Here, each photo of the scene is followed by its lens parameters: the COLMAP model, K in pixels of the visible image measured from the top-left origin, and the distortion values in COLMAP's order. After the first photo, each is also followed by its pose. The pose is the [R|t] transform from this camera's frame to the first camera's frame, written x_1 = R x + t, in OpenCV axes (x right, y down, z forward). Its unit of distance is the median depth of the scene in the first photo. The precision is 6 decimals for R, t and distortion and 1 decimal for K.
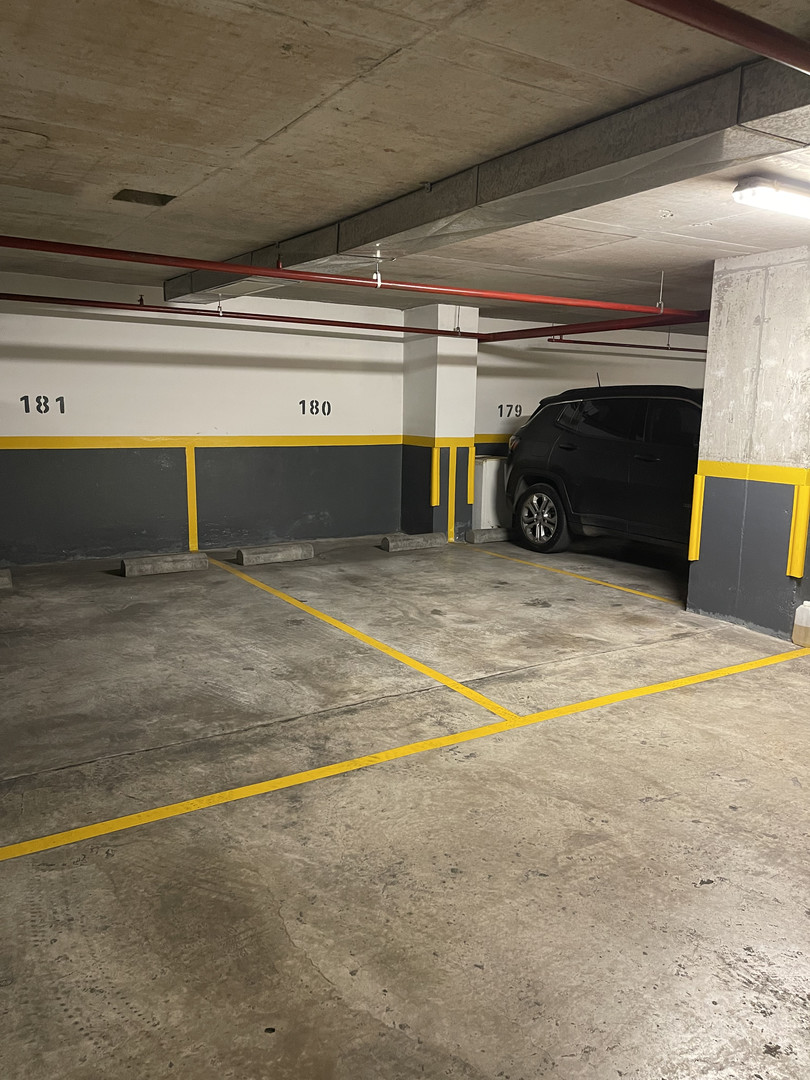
lens RADIAL K [[799.4, 0, 405.0], [0, 799.4, 540.0], [0, 0, 1]] dist [0.080821, -0.135397]
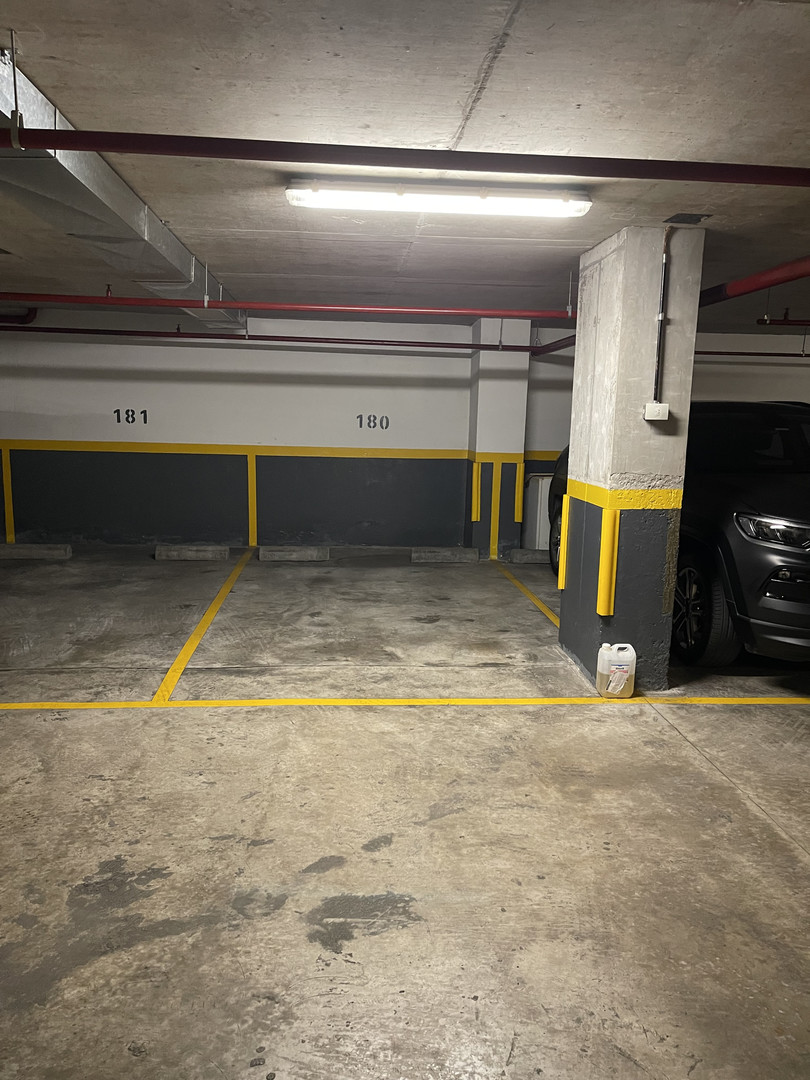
lens RADIAL K [[799.4, 0, 405.0], [0, 799.4, 540.0], [0, 0, 1]] dist [0.080821, -0.135397]
pose [[0.888528, 0.073485, -0.452899, 0.670647], [-0.085563, 0.996313, -0.006207, -0.010081], [0.450774, 0.044267, 0.891540, 0.132130]]
